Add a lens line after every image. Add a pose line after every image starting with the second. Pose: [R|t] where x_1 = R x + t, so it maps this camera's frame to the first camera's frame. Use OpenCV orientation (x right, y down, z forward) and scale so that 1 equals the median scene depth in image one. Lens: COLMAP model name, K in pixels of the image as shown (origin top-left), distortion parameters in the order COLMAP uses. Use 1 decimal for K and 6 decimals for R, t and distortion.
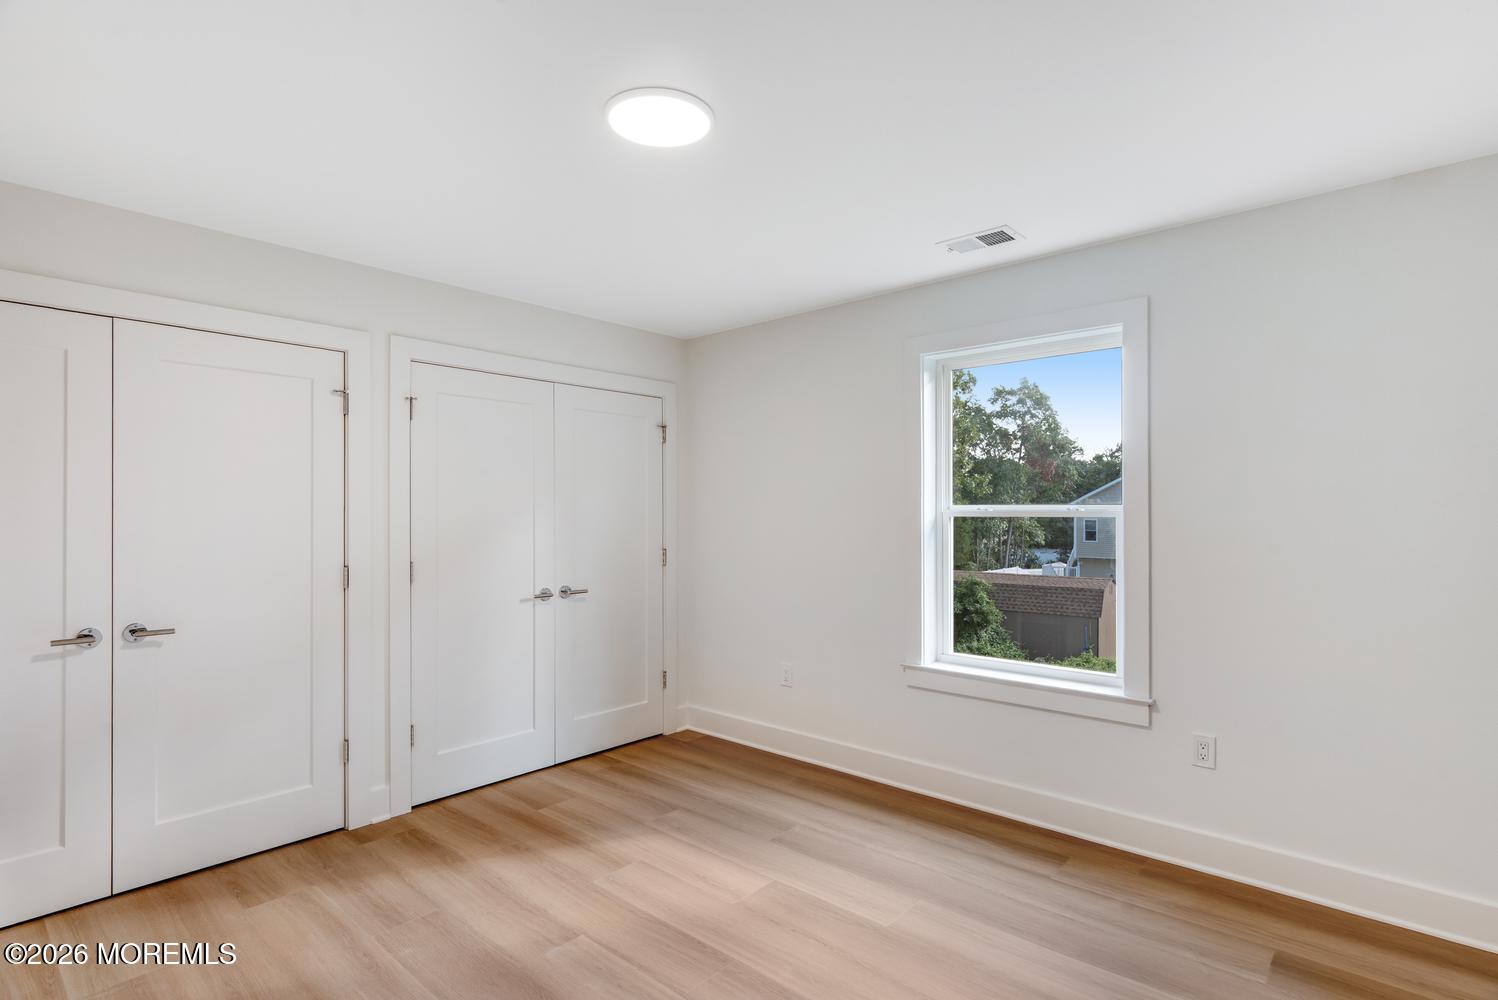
lens RADIAL K [[755.2, 0, 749.0], [0, 755.2, 500.0], [0, 0, 1]] dist [0.003013, -0.000413]
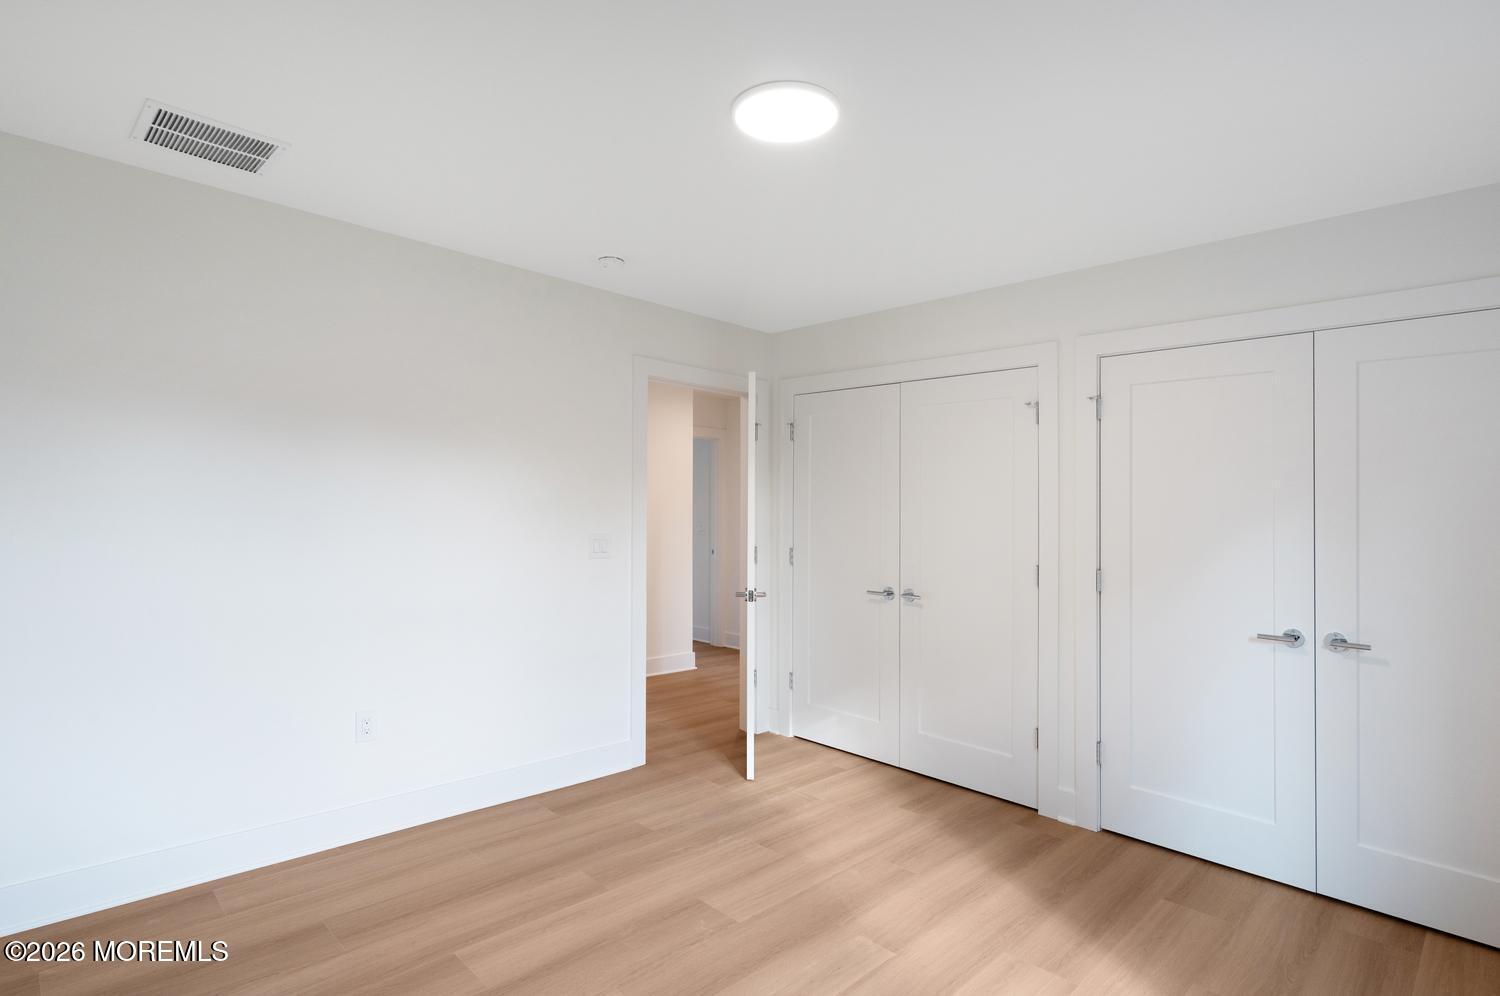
lens RADIAL K [[763.1, 0, 747.9], [0, 763.1, 516.5], [0, 0, 1]] dist [-0.000172, 0.000406]
pose [[-0.075859, 0.006209, -0.997099, 0.591530], [-0.004766, 0.999967, 0.006590, 0.013591], [0.997107, 0.005252, -0.075827, 0.696695]]
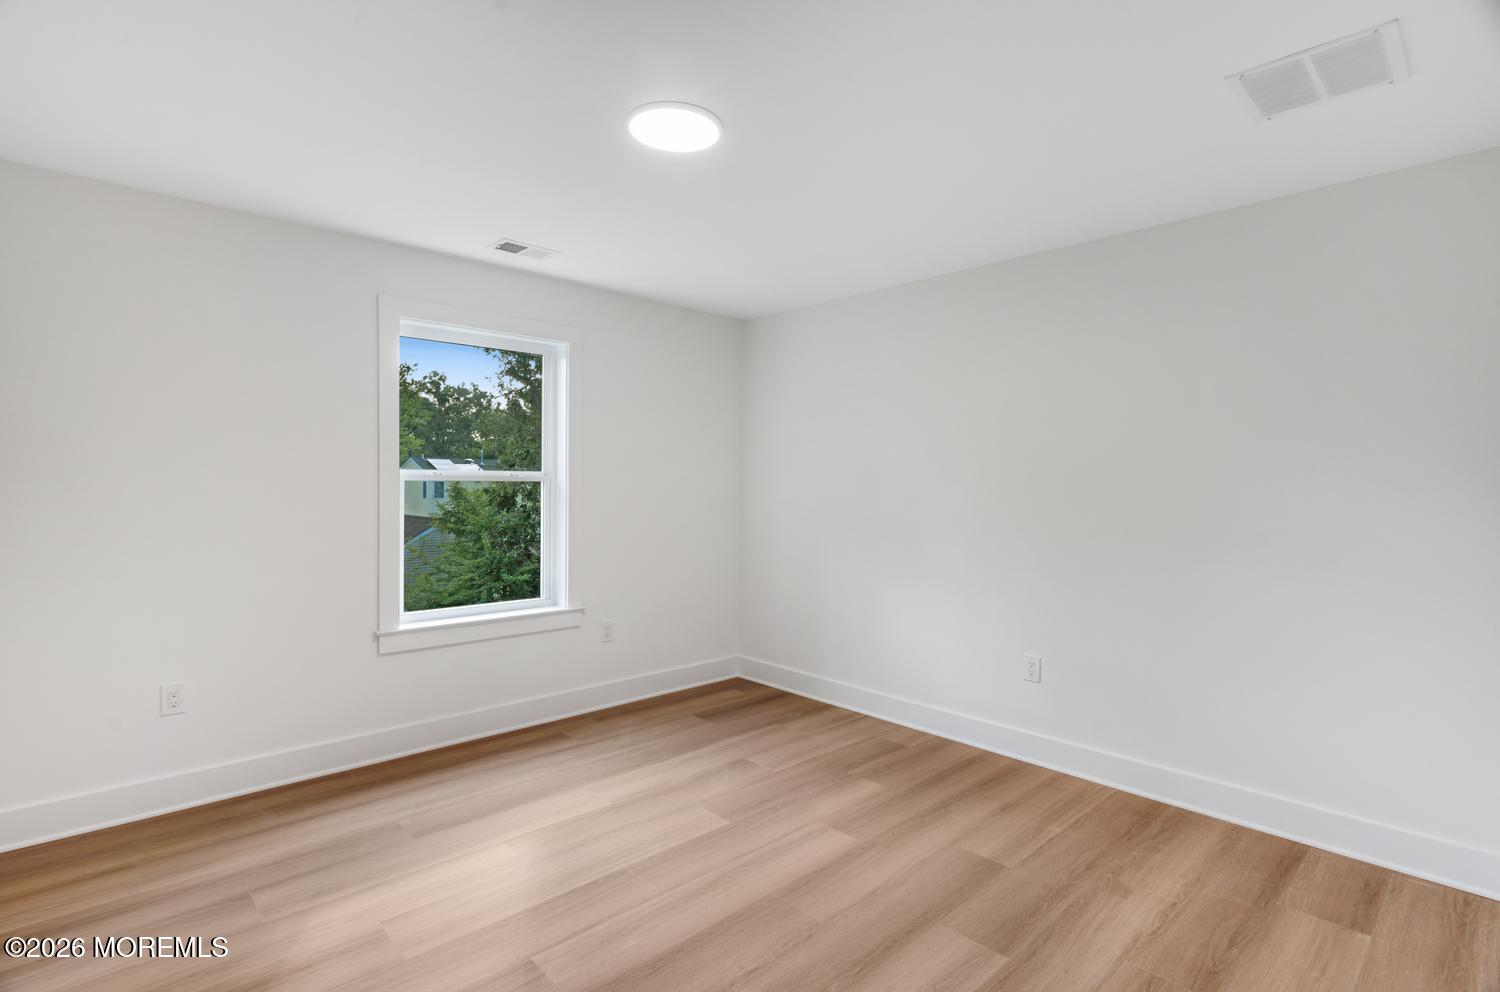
lens RADIAL K [[734.8, 0, 750.9], [0, 734.8, 496.0], [0, 0, 1]] dist [0.002160, 0.000673]
pose [[0.088976, -0.019993, 0.995833, -0.816935], [-0.020643, 0.999547, 0.021912, 0.013515], [-0.995820, -0.022507, 0.088523, 0.539237]]
